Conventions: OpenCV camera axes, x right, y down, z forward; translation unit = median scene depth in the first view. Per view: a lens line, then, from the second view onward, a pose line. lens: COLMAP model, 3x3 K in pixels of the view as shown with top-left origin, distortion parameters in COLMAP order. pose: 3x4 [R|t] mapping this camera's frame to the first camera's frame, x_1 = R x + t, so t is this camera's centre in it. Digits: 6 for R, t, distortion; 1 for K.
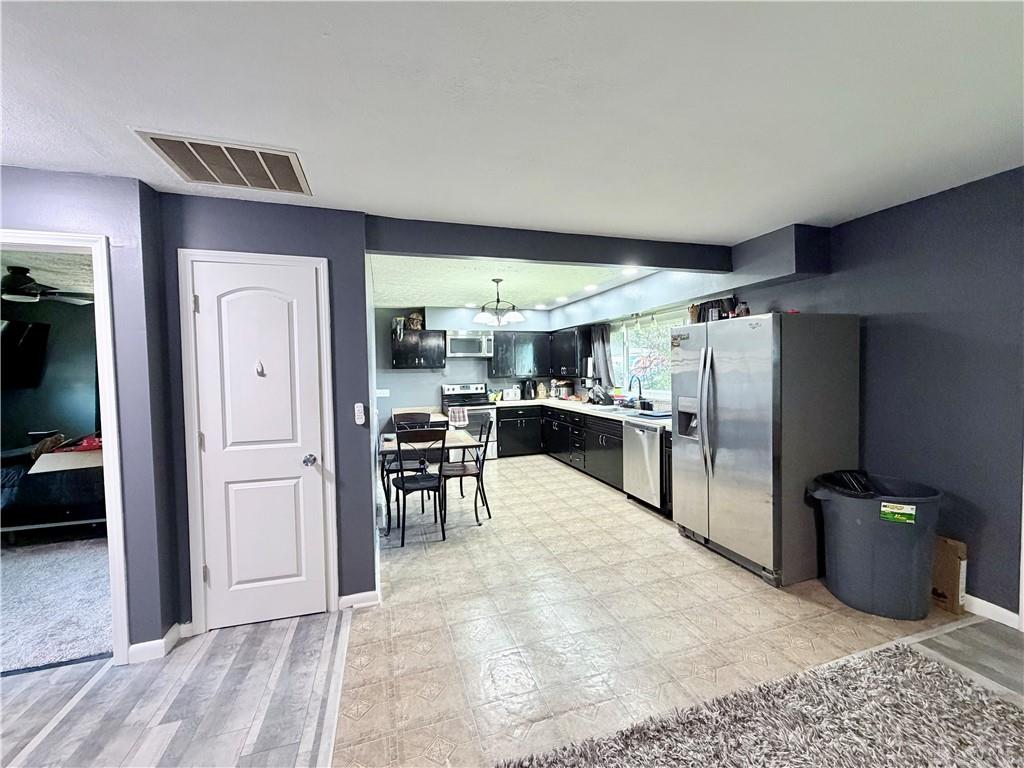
lens RADIAL K [[407.2, 0, 509.8], [0, 407.2, 375.7], [0, 0, 1]] dist [0.000629, -0.000171]
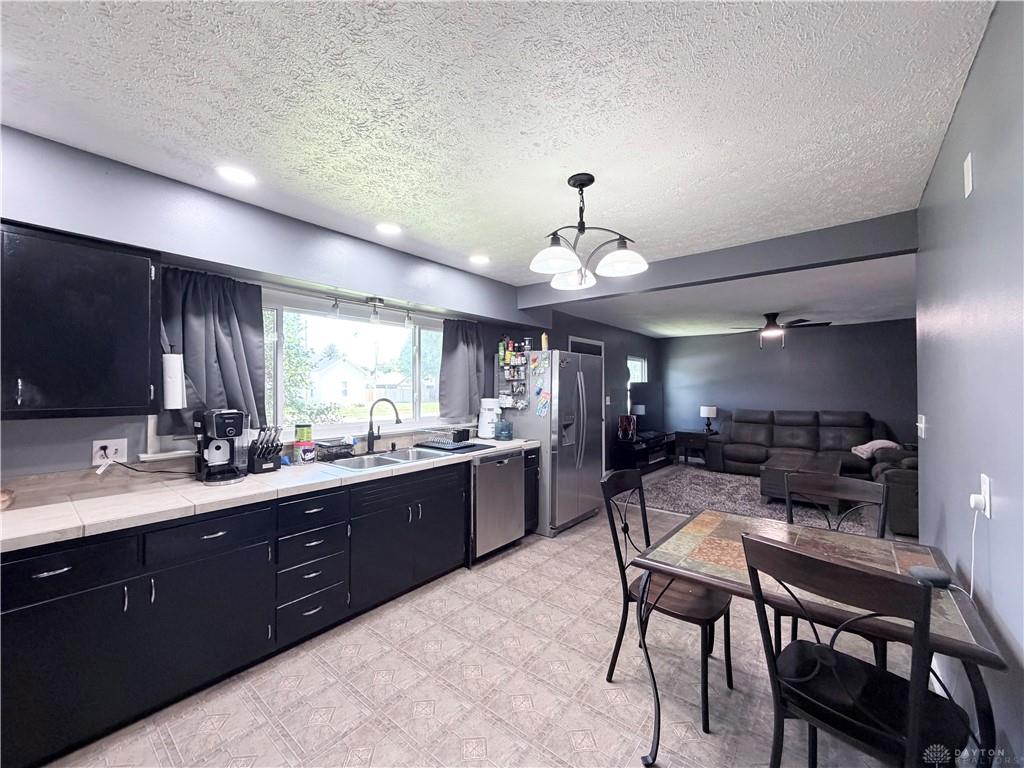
lens RADIAL K [[407.2, 0, 507.1], [0, 407.2, 375.8], [0, 0, 1]] dist [0.000629, -0.000171]
pose [[-0.543309, 0.045658, 0.838290, -0.272309], [0.026790, 0.998954, -0.037045, -0.005863], [-0.839105, 0.002331, -0.543964, 1.013340]]
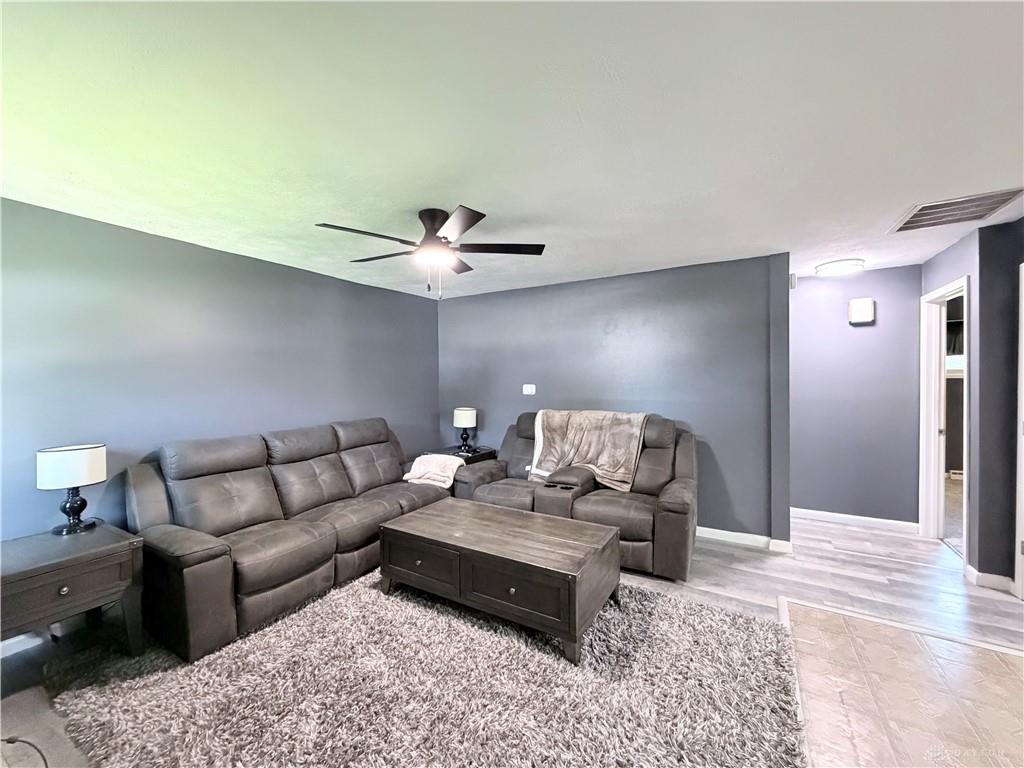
lens RADIAL K [[407.2, 0, 509.0], [0, 407.2, 386.9], [0, 0, 1]] dist [0.000629, -0.000171]
pose [[-0.745025, 0.039410, -0.665872, 0.410845], [0.010071, 0.998804, 0.047846, -0.012609], [0.666961, 0.028940, -0.744530, 0.342688]]
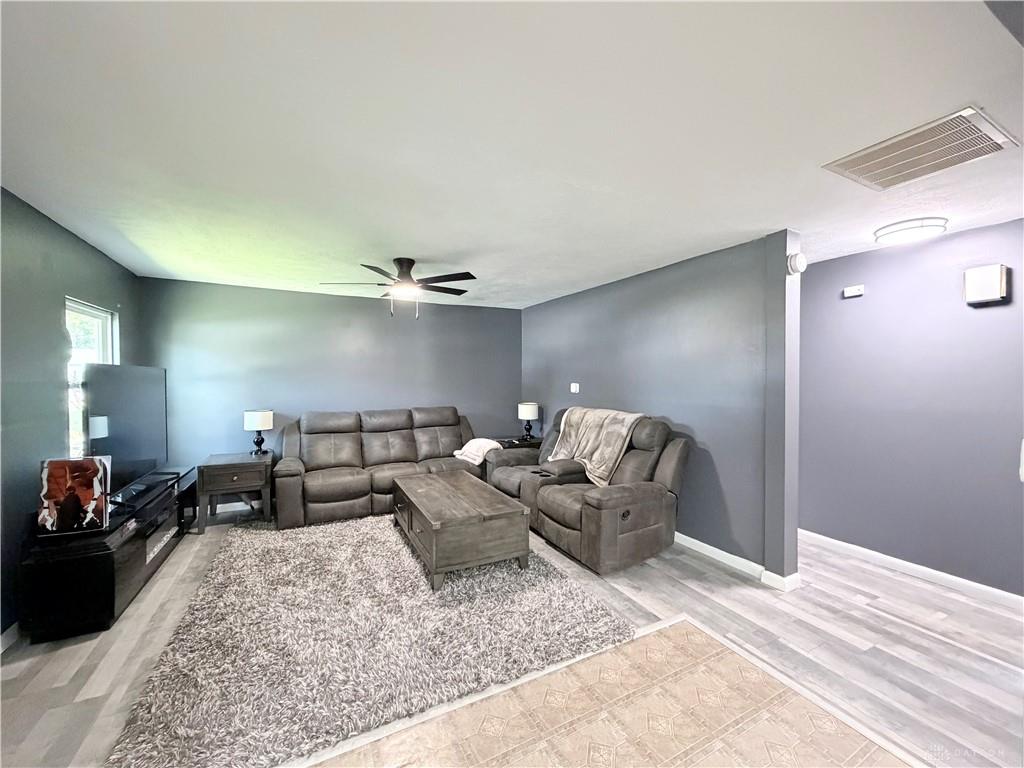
lens RADIAL K [[407.2, 0, 508.3], [0, 407.2, 387.7], [0, 0, 1]] dist [0.000629, -0.000171]
pose [[-0.985605, 0.020401, -0.167828, 0.139677], [0.012742, 0.998833, 0.046586, -0.011336], [0.168582, 0.043777, -0.984715, 0.587600]]
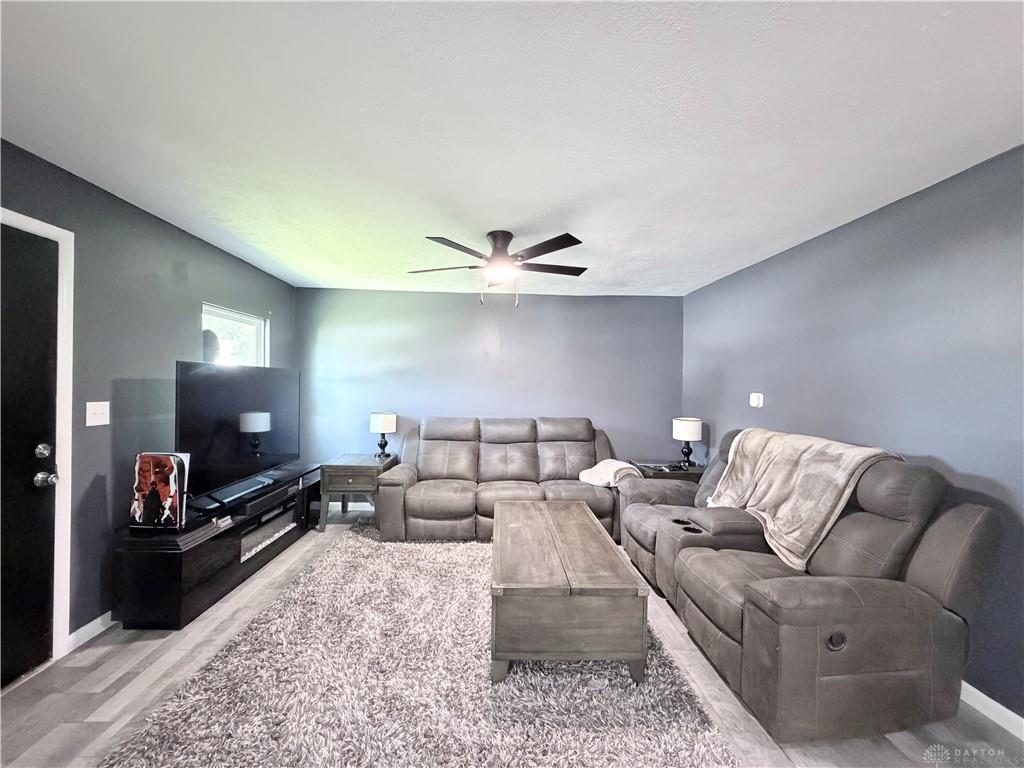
lens RADIAL K [[407.2, 0, 509.4], [0, 407.2, 386.1], [0, 0, 1]] dist [0.000629, -0.000171]
pose [[-0.965917, -0.000096, 0.258852, 0.053596], [0.005434, 0.999772, 0.020646, -0.003503], [-0.258795, 0.021349, -0.965696, 0.433690]]
